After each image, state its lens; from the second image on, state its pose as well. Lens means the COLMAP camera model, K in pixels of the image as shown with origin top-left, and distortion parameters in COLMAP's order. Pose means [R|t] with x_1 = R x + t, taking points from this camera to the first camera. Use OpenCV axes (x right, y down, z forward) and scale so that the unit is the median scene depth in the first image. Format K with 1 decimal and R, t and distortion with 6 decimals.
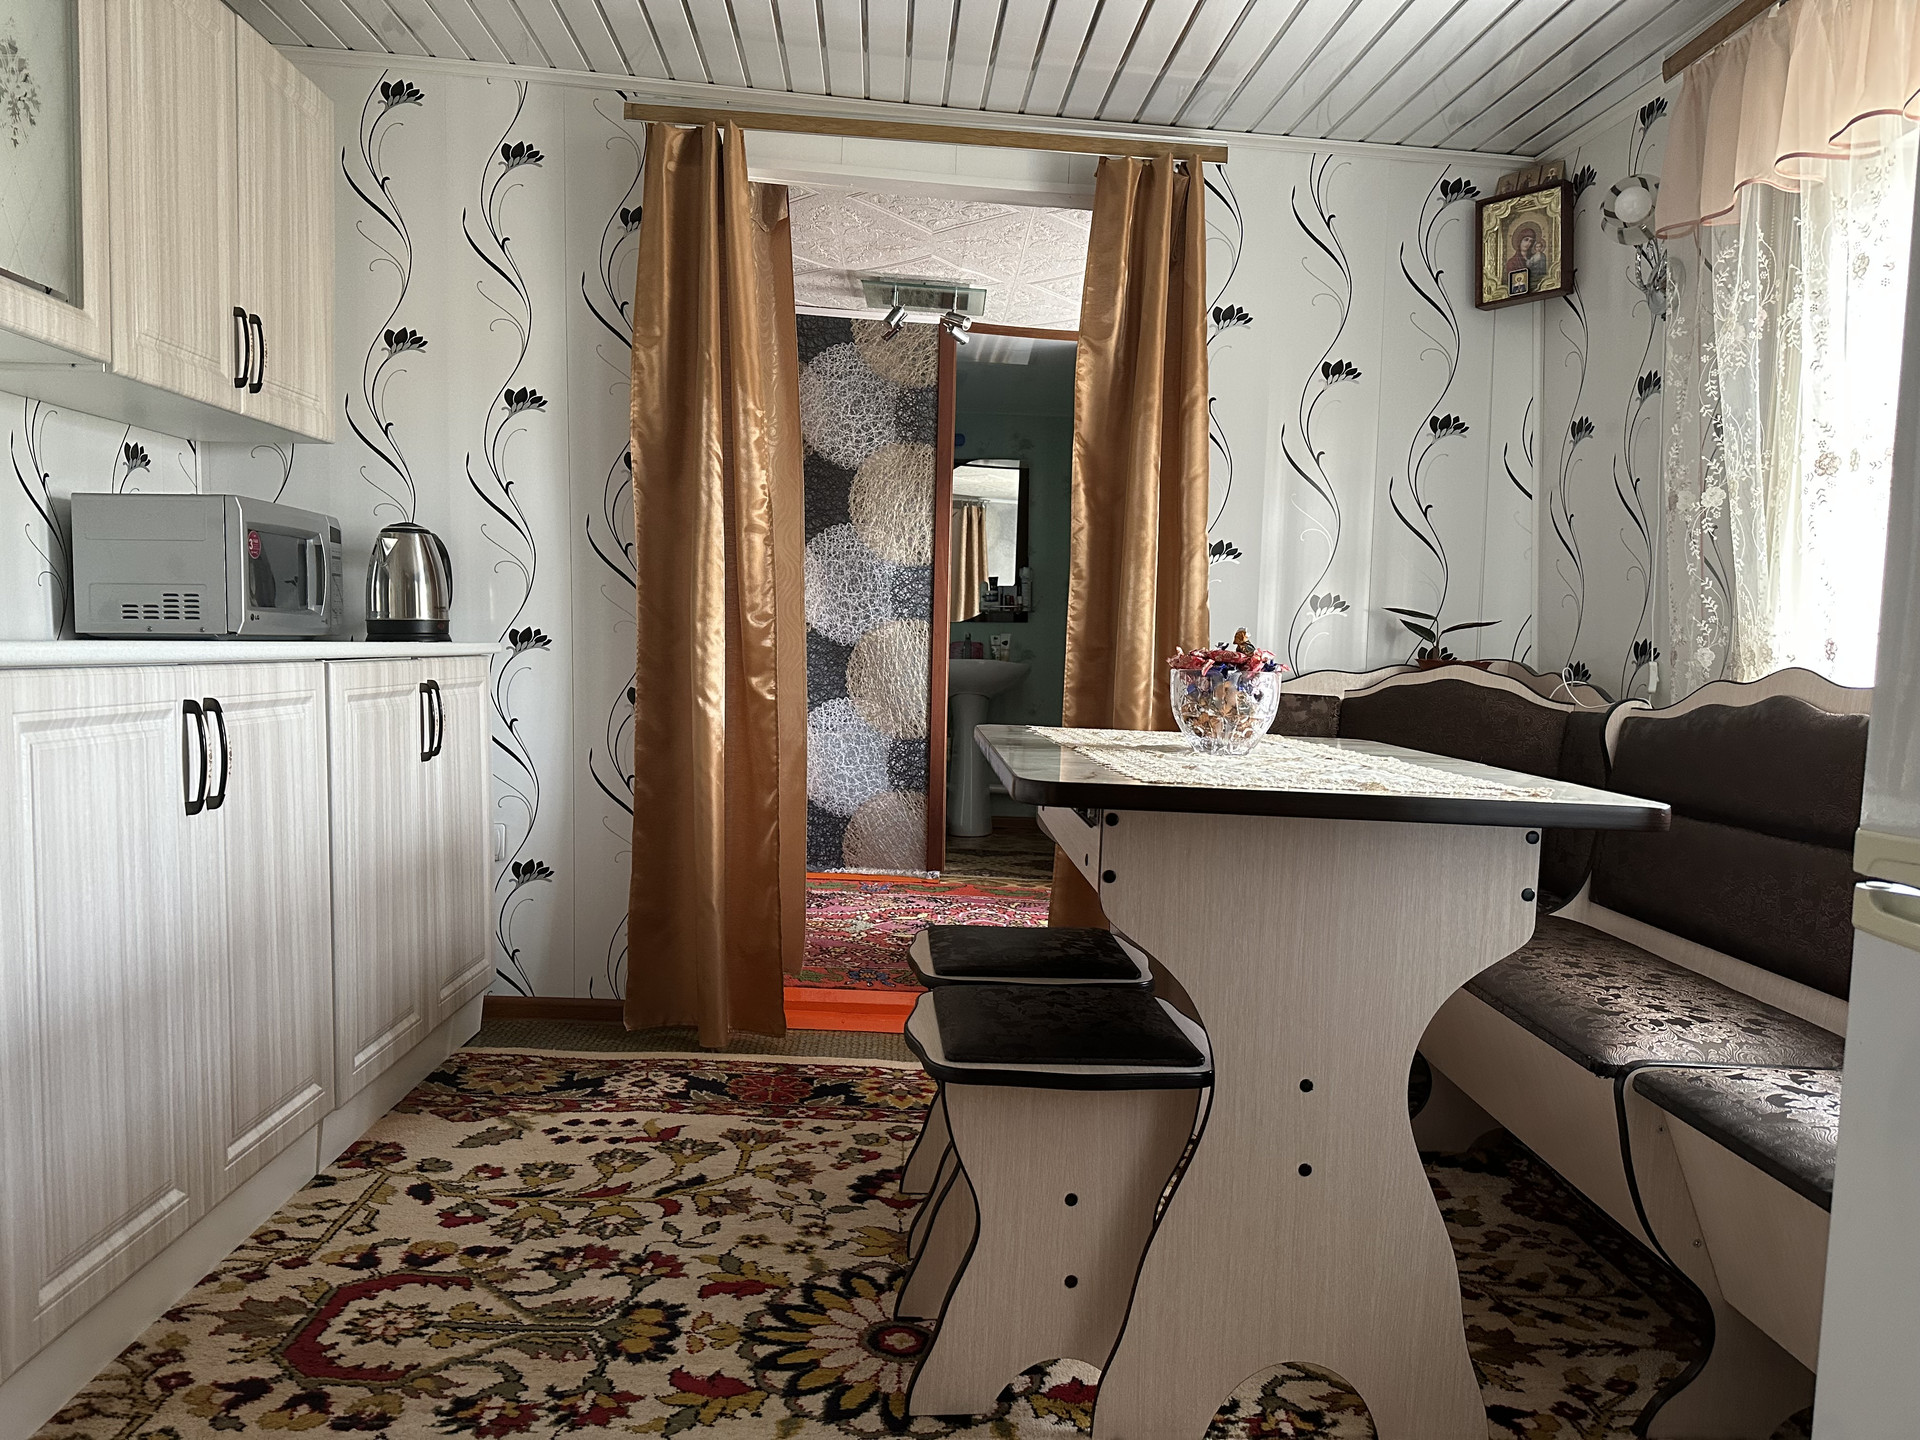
lens RADIAL K [[1364.5, 0, 966.7], [0, 1364.5, 722.9], [0, 0, 1]] dist [0.021067, -0.029512]
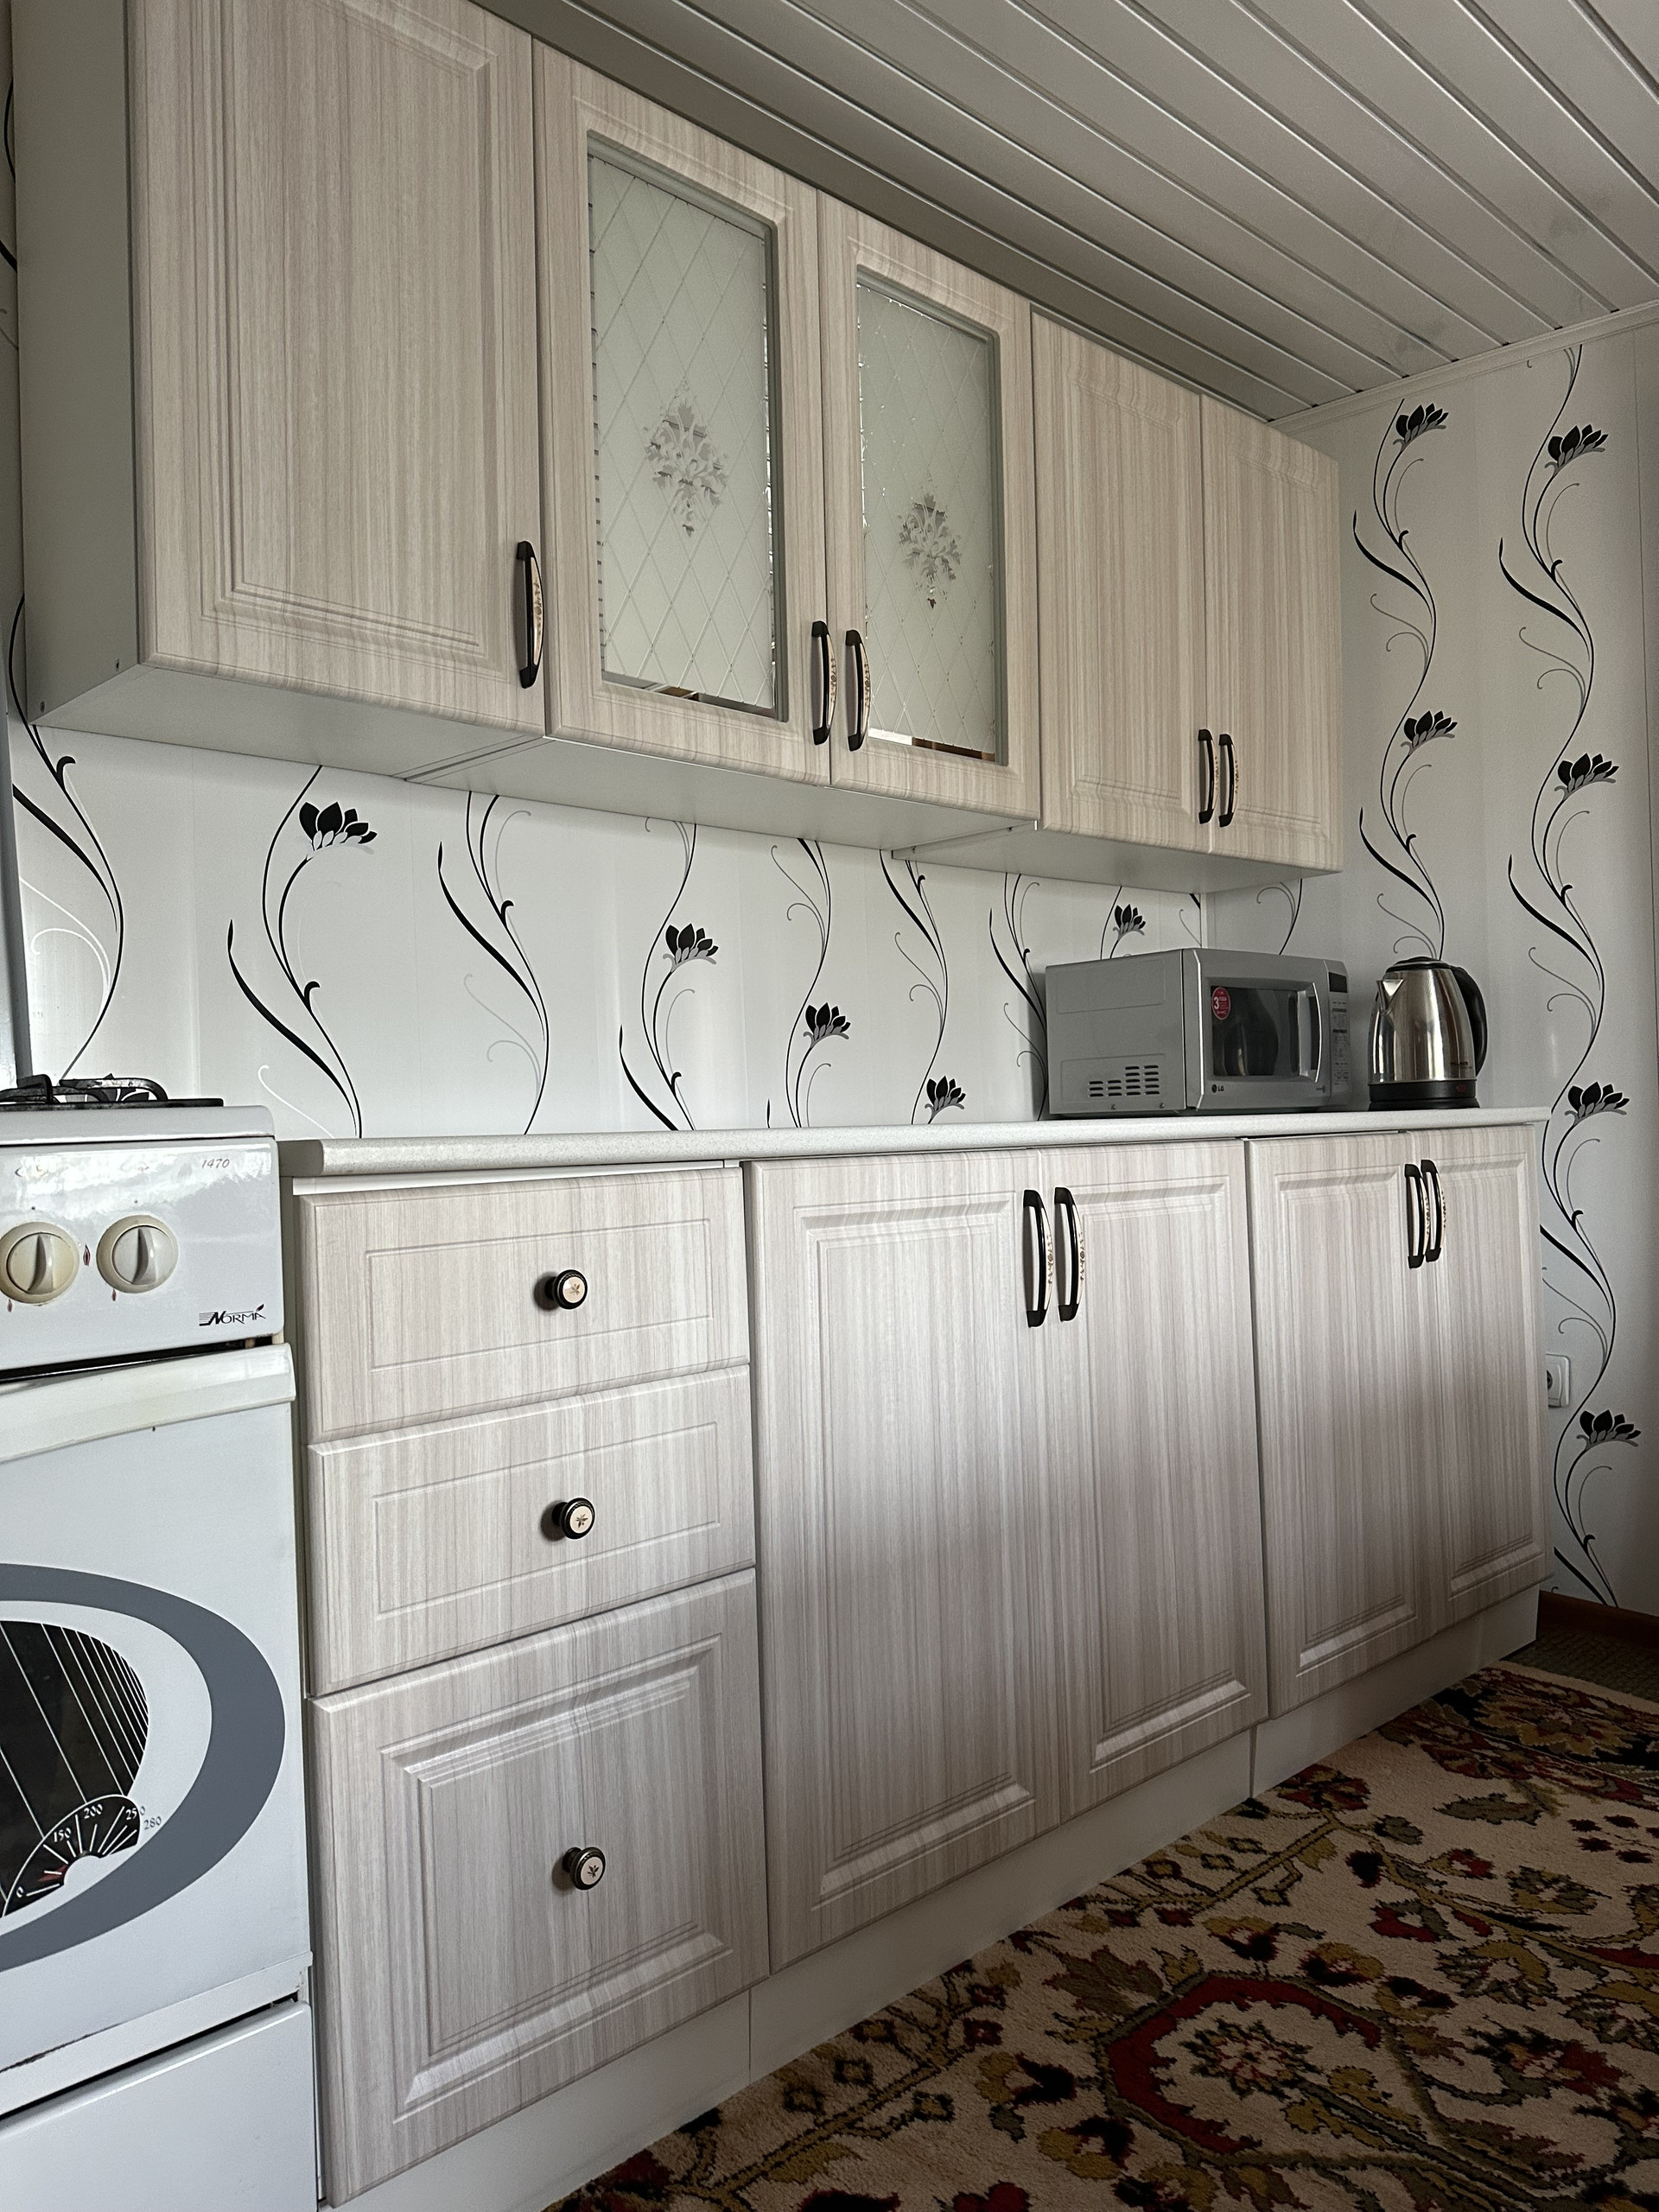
lens RADIAL K [[1572.0, 0, 831.0], [0, 1572.0, 1119.1], [0, 0, 1]] dist [0.021067, -0.029512]
pose [[0.647571, -0.034840, -0.761208, 0.072143], [-0.007577, 0.998610, -0.052152, -0.007539], [0.761967, 0.039540, 0.646408, 0.237538]]
